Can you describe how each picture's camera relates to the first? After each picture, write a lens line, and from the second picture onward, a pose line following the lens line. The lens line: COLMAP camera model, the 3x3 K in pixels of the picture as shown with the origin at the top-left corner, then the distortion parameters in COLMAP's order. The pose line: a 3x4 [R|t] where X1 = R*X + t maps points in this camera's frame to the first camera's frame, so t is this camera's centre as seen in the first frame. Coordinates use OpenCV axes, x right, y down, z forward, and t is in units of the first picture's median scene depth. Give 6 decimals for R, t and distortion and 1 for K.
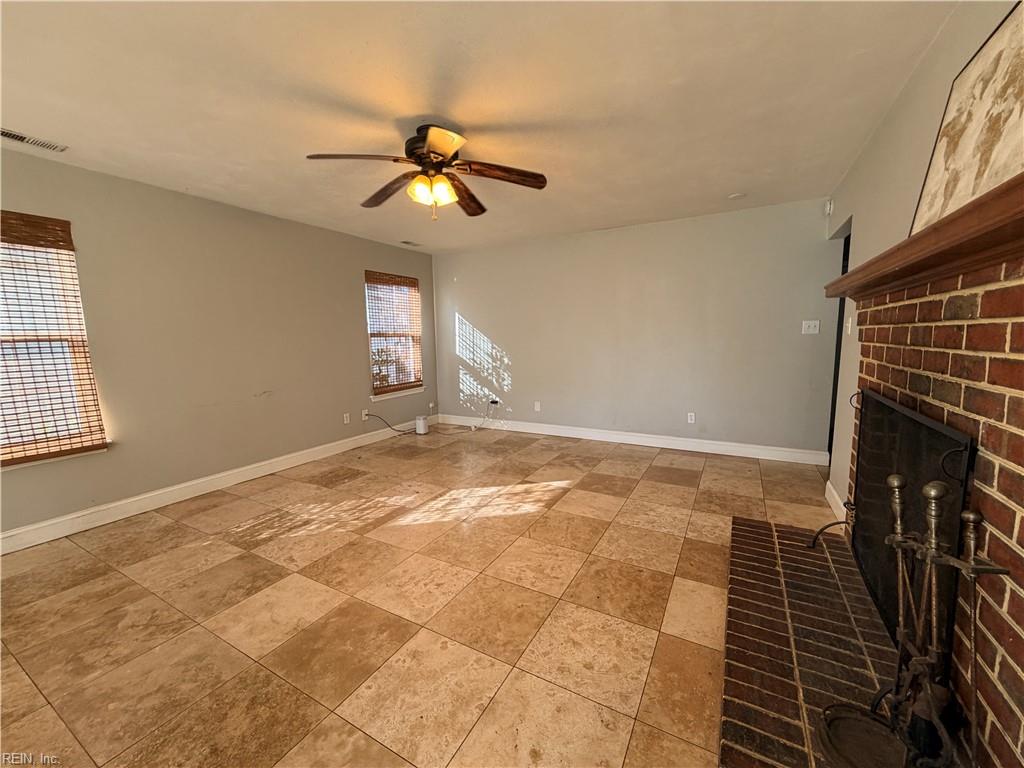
lens RADIAL K [[407.5, 0, 510.9], [0, 407.5, 383.4], [0, 0, 1]] dist [0.002965, -0.000300]
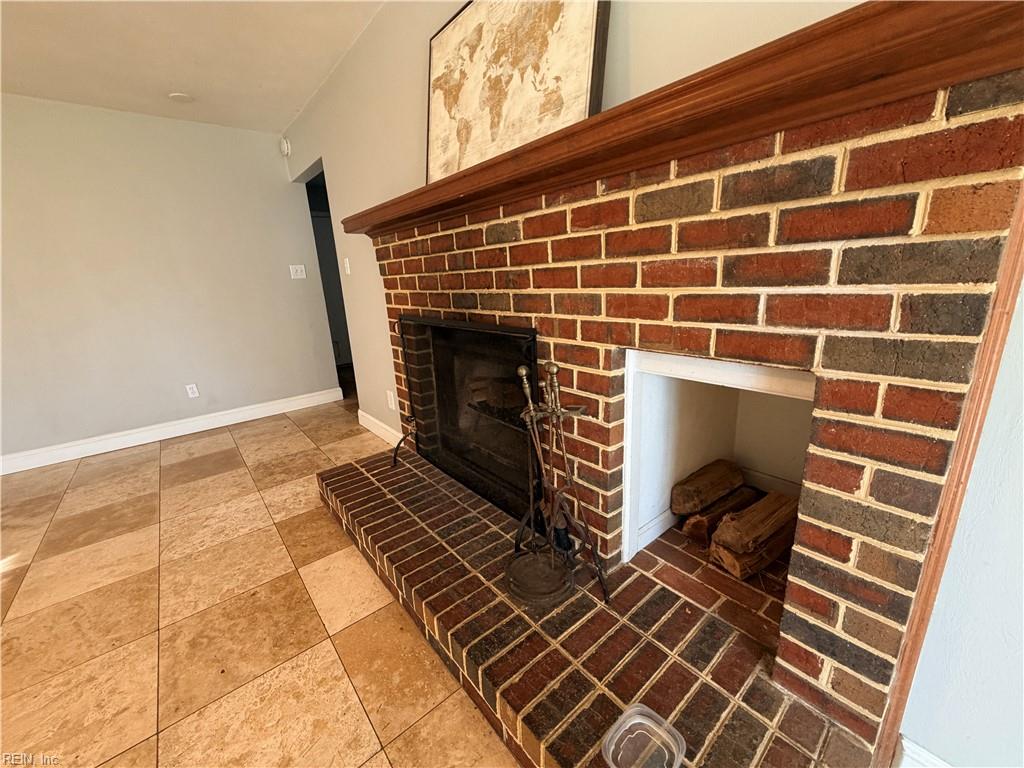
lens RADIAL K [[407.5, 0, 512.1], [0, 407.5, 384.7], [0, 0, 1]] dist [0.002965, -0.000300]
pose [[0.357775, -0.244888, 0.901125, -0.116775], [0.149894, 0.967548, 0.203427, 0.014349], [-0.921699, 0.062292, 0.382872, 0.340082]]
